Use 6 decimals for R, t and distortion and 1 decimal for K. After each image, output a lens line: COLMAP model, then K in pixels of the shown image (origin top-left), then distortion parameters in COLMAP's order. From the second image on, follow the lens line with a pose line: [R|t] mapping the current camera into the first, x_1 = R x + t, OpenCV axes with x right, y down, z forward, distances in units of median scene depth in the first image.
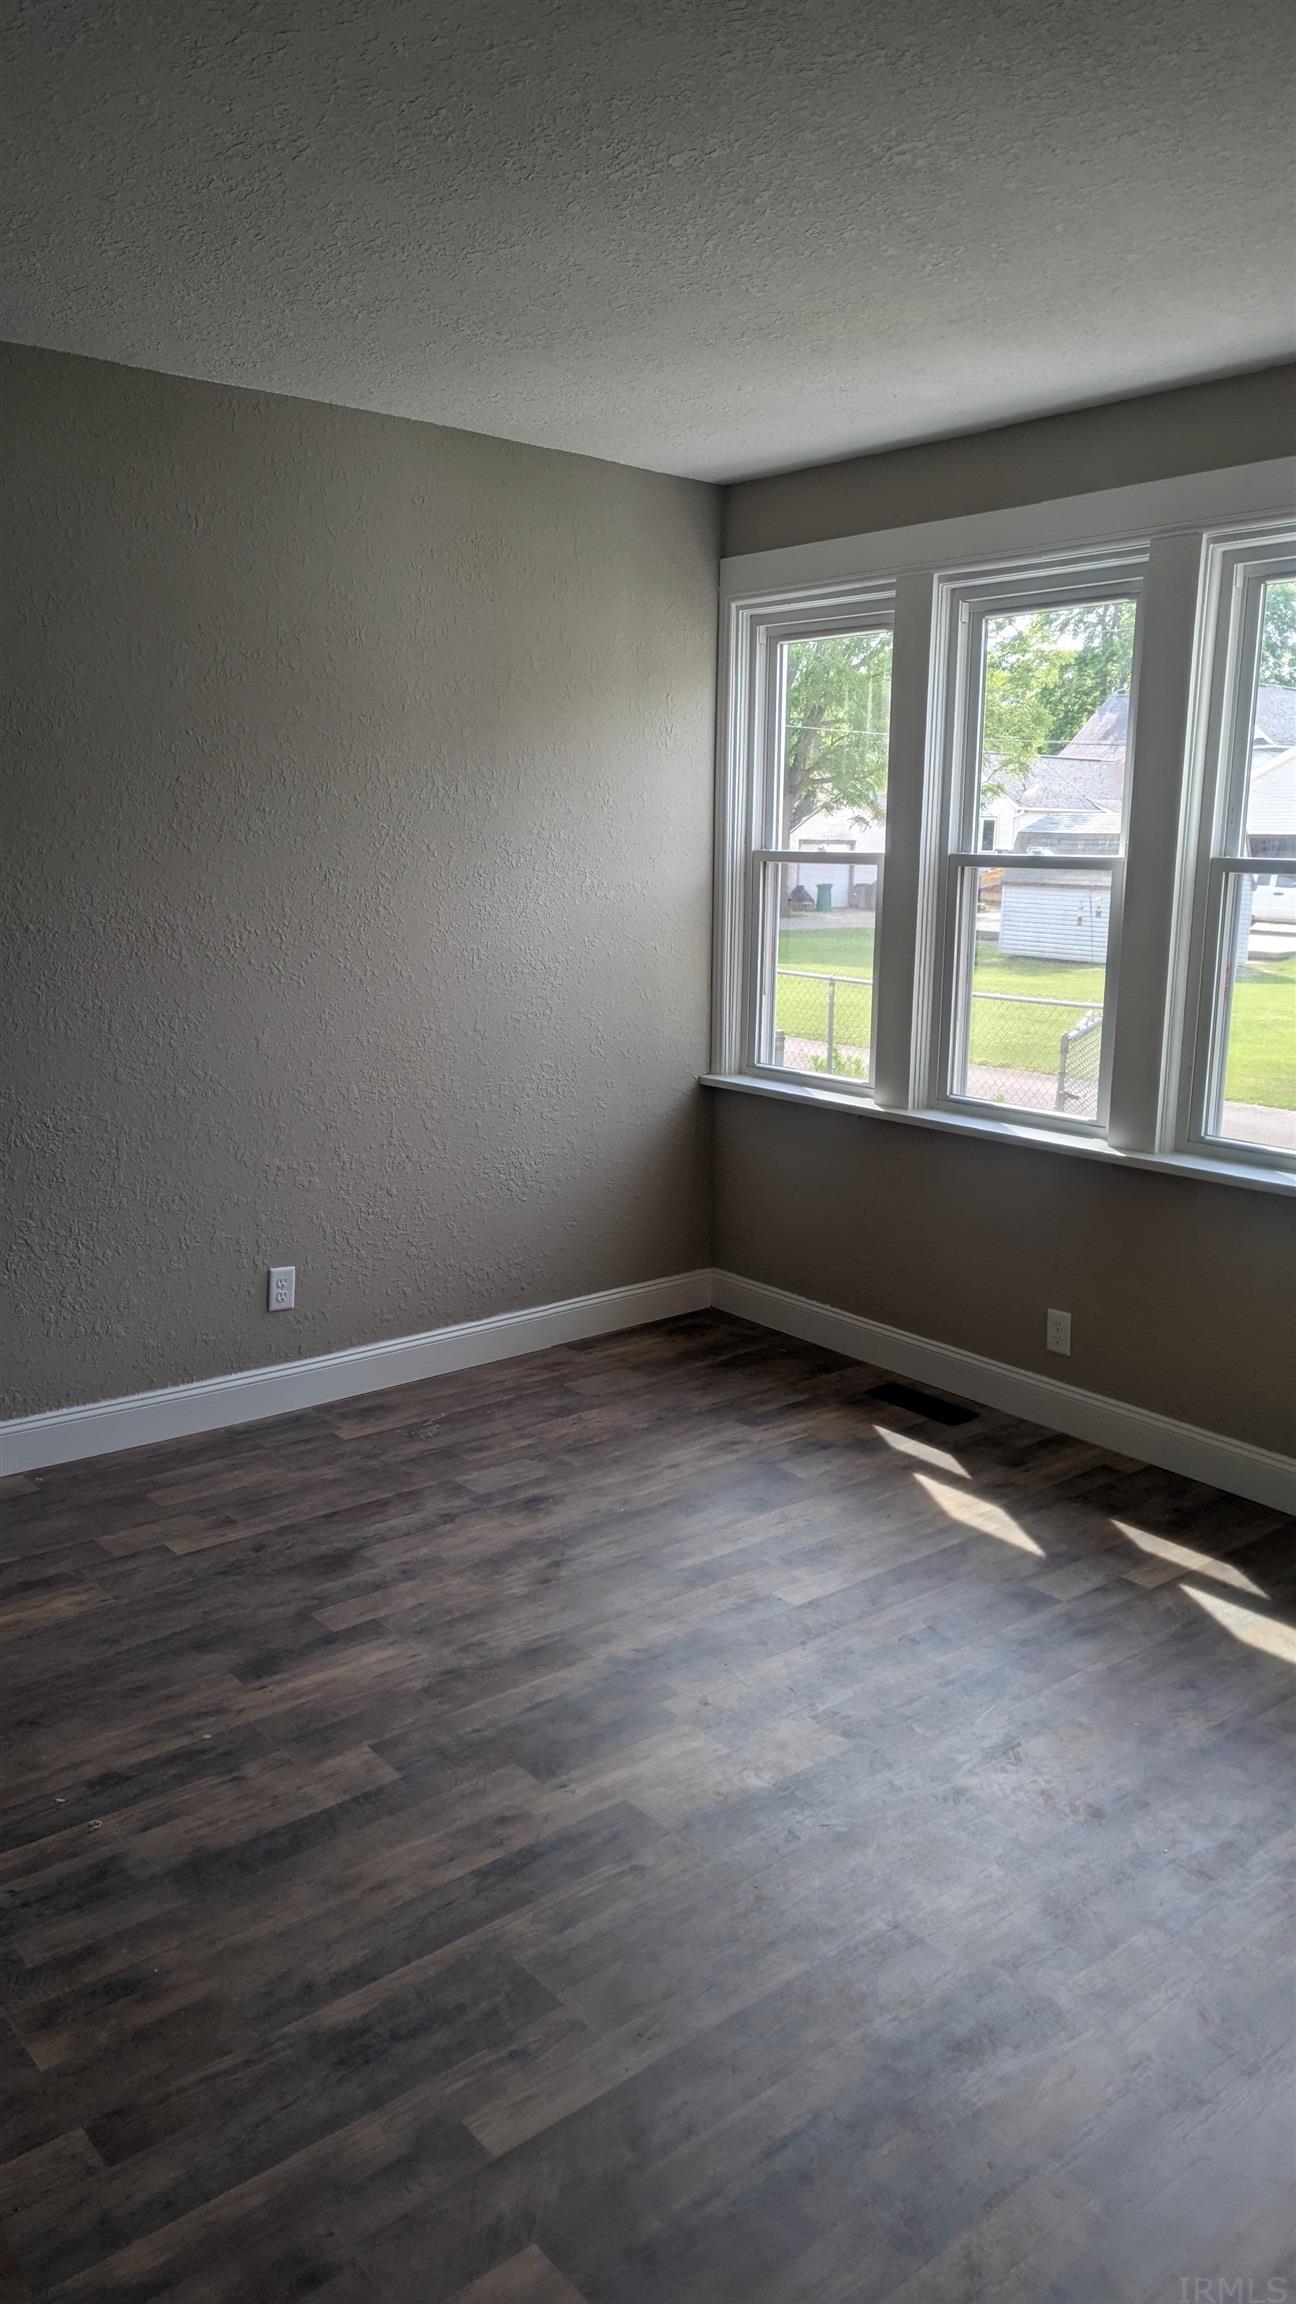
lens RADIAL K [[1622.2, 0, 658.2], [0, 1622.2, 1145.5], [0, 0, 1]] dist [0.088434, -0.000932]
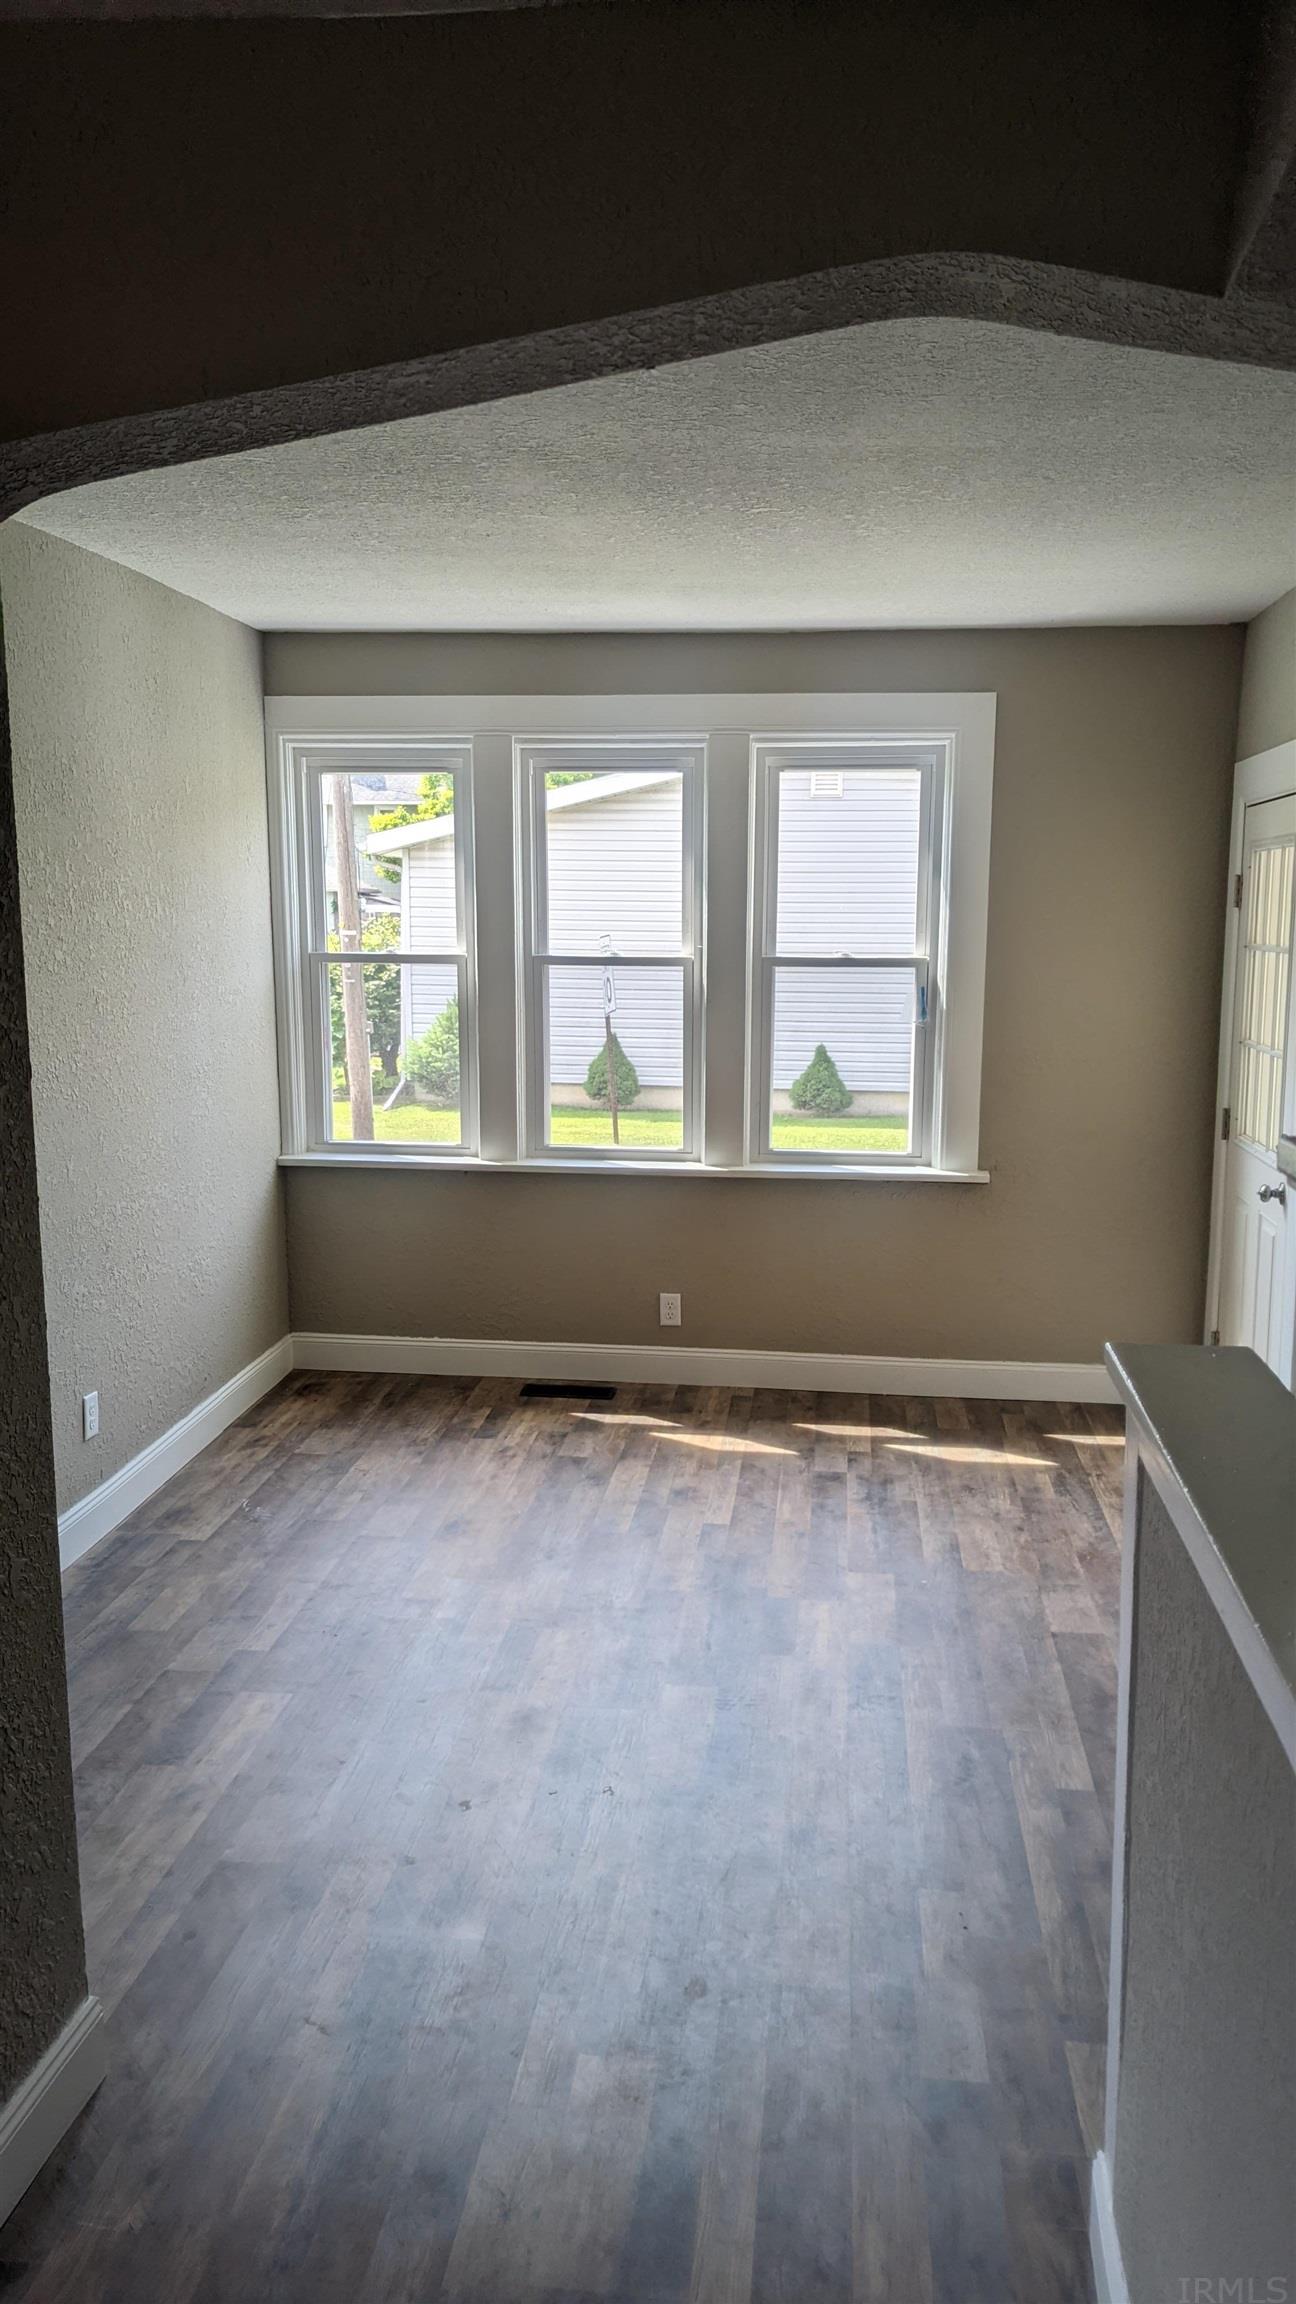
lens RADIAL K [[1622.2, 0, 658.2], [0, 1622.2, 1145.5], [0, 0, 1]] dist [0.088434, -0.000932]
pose [[0.729756, -0.117355, 0.673561, -0.621862], [0.138706, 0.990084, 0.022226, -0.047897], [-0.669490, 0.077207, 0.738798, 0.021854]]
